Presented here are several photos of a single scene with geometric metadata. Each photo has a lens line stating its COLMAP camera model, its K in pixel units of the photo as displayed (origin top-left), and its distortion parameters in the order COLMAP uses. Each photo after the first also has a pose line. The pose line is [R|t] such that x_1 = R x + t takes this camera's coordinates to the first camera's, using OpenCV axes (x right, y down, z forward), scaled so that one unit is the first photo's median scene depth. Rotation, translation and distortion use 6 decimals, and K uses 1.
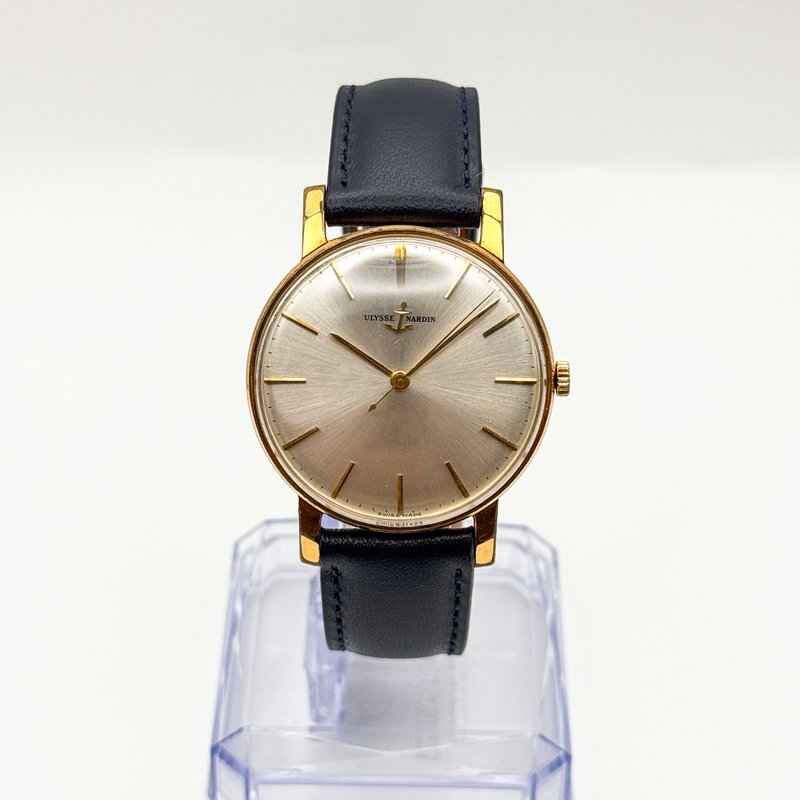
lens RADIAL K [[1808.6, 0, 401.2], [0, 1808.6, 402.5], [0, 0, 1]] dist [0.135446, 0.000000]
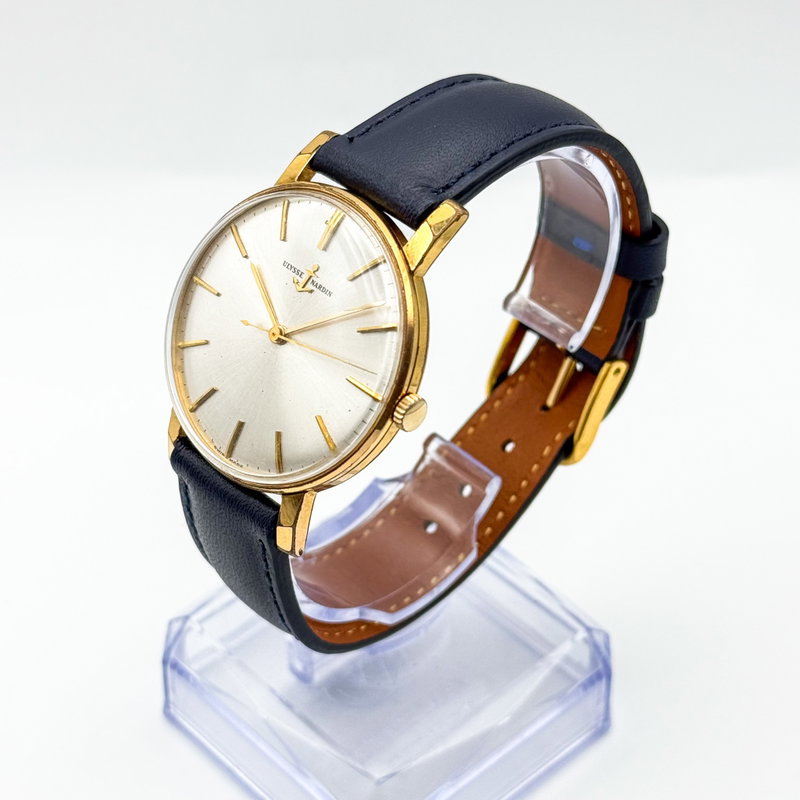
lens RADIAL K [[1808.6, 0, 402.3], [0, 1808.6, 392.3], [0, 0, 1]] dist [0.135446, 0.000000]
pose [[0.705639, 0.453094, -0.544775, 0.592328], [-0.470297, 0.874556, 0.118206, -0.131465], [0.529994, 0.172795, 0.830210, 0.219581]]
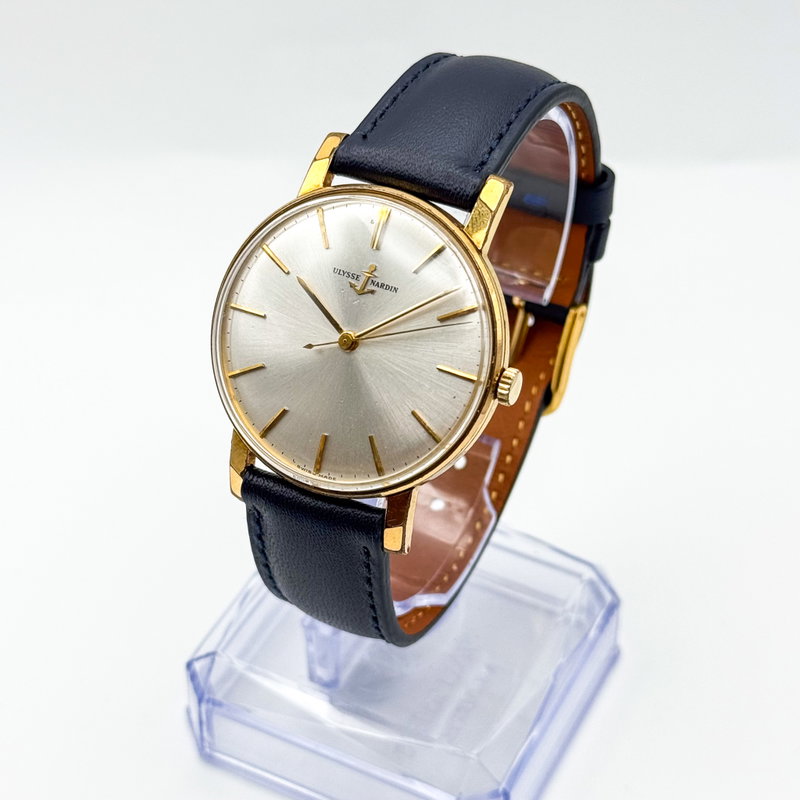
lens RADIAL K [[1808.6, 0, 400.3], [0, 1808.6, 405.3], [0, 0, 1]] dist [0.135446, 0.000000]
pose [[0.902231, 0.280069, -0.327933, 0.353199], [-0.285159, 0.957893, 0.033536, -0.019576], [0.323518, 0.063256, 0.944105, 0.082819]]
